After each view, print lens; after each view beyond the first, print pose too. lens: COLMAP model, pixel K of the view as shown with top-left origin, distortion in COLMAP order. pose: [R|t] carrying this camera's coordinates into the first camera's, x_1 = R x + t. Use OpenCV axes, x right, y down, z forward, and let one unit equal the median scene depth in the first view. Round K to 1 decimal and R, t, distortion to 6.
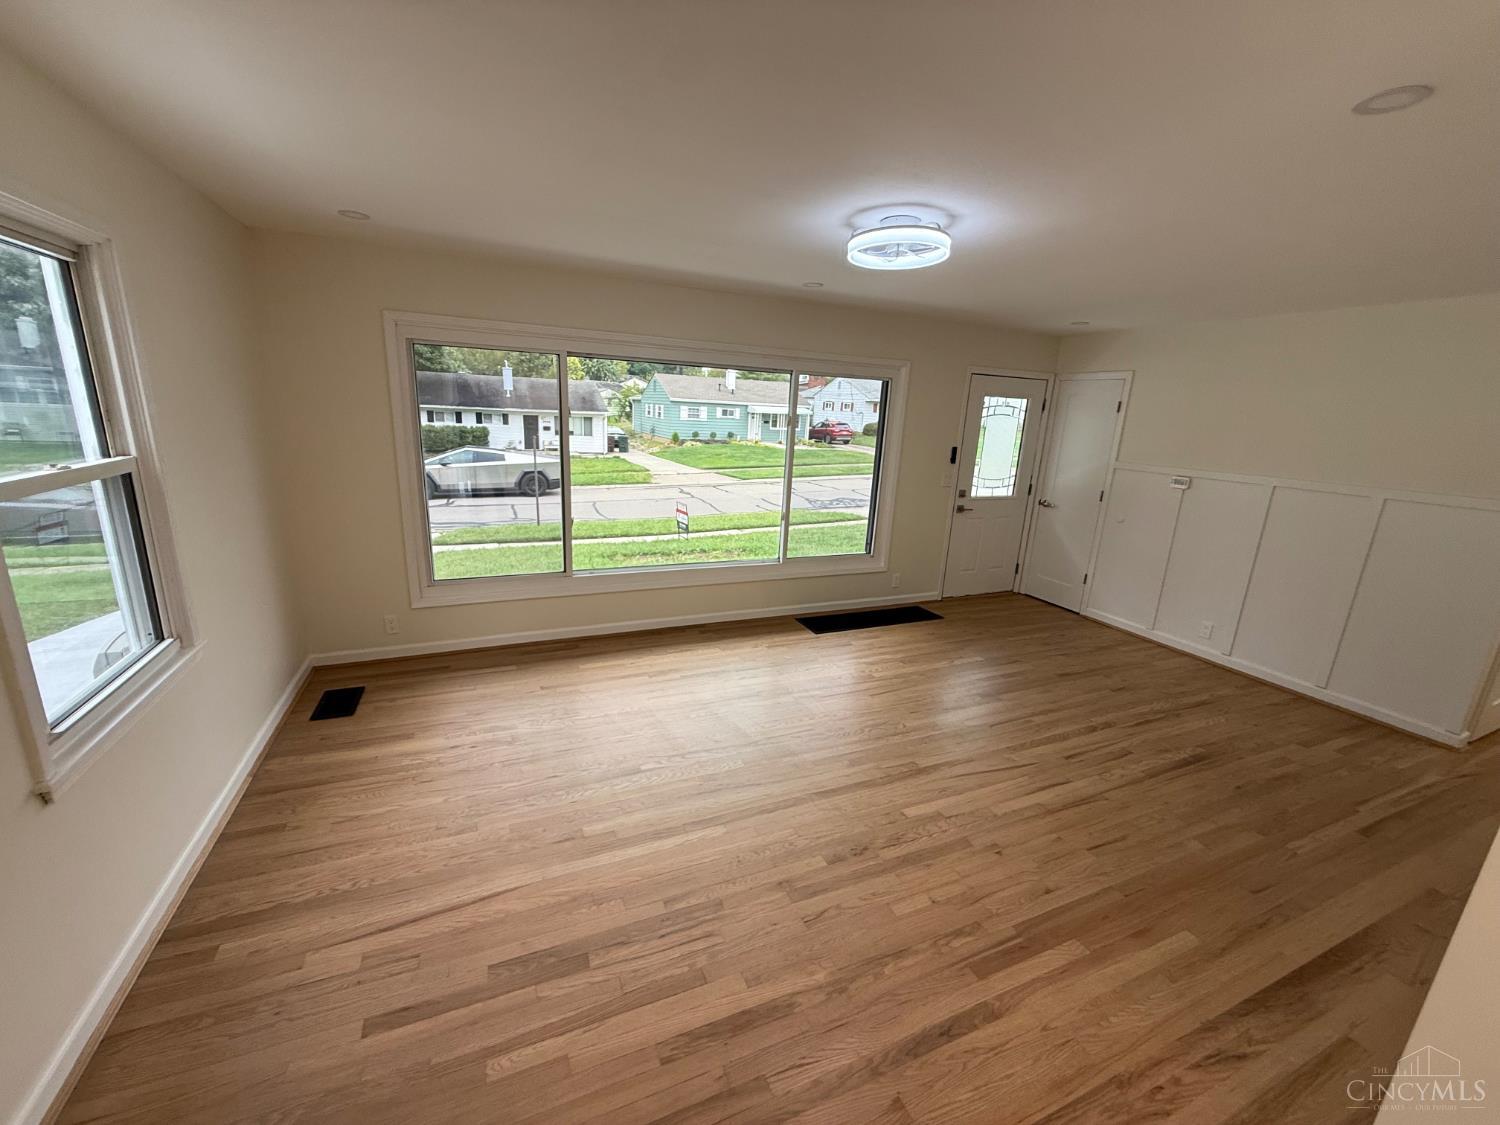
lens RADIAL K [[596.9, 0, 743.5], [0, 596.9, 560.3], [0, 0, 1]] dist [0.000415, 0.000662]
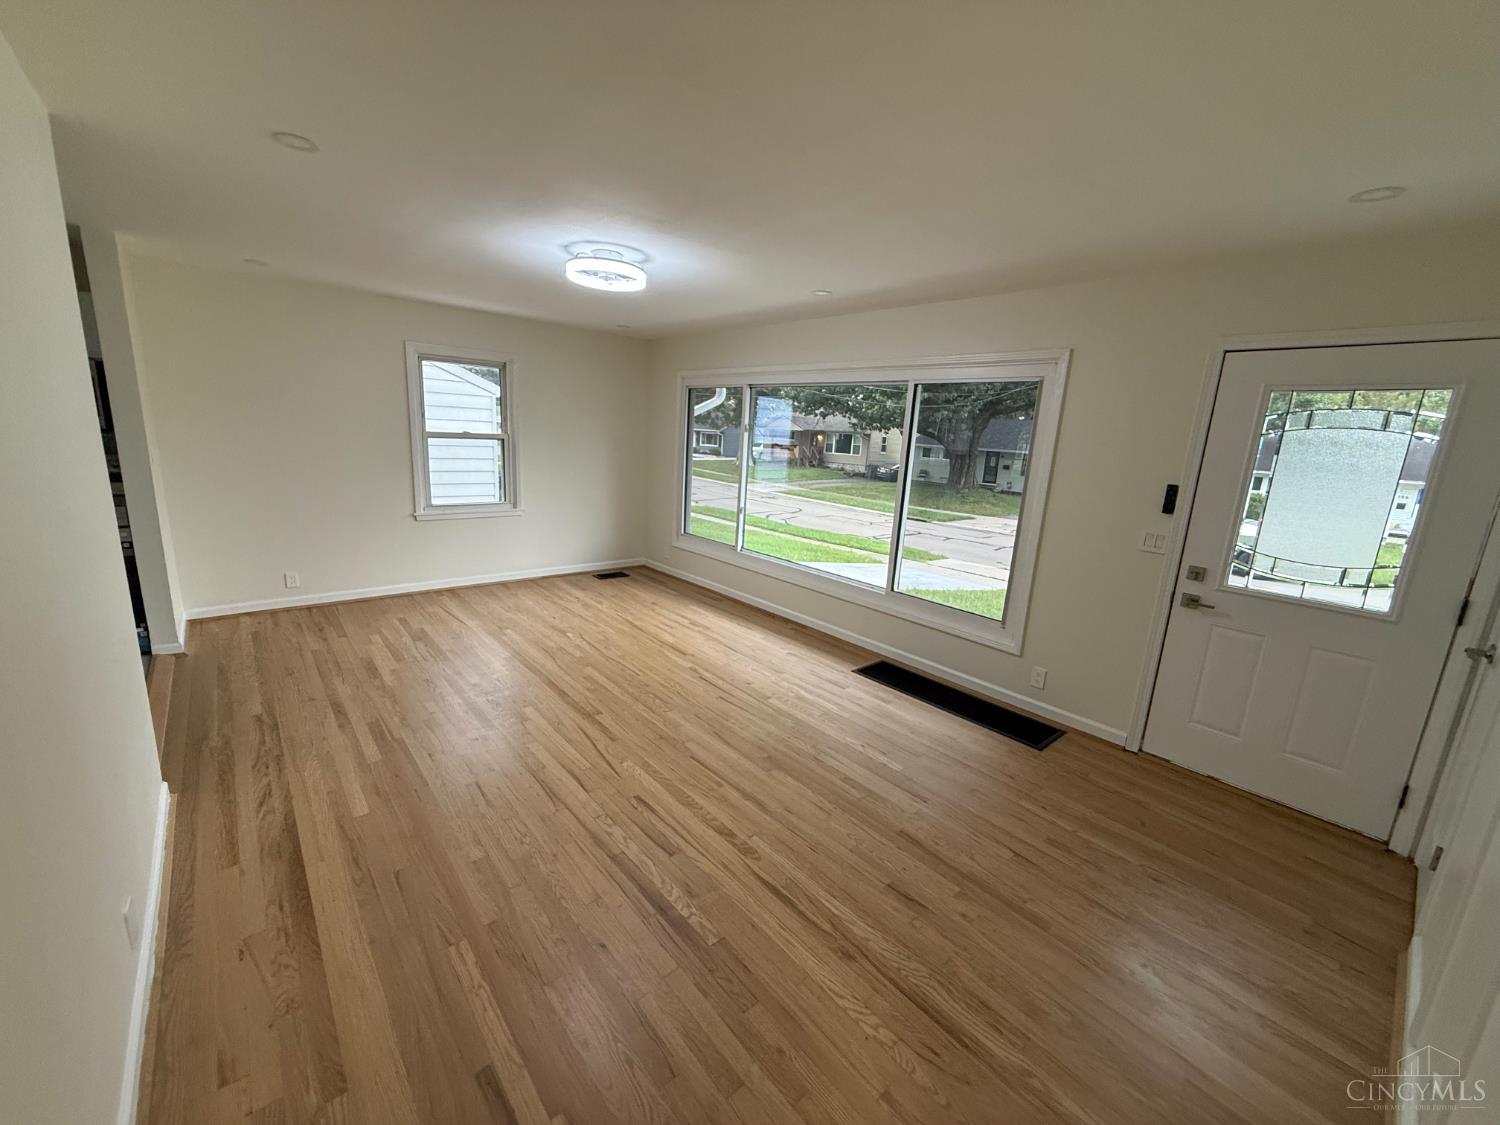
lens RADIAL K [[596.9, 0, 743.5], [0, 596.9, 560.3], [0, 0, 1]] dist [0.000415, 0.000662]
pose [[0.296353, 0.173480, -0.939191, 1.038114], [-0.275480, 0.957097, 0.089862, -0.081695], [0.914487, 0.232098, 0.331429, 0.617459]]
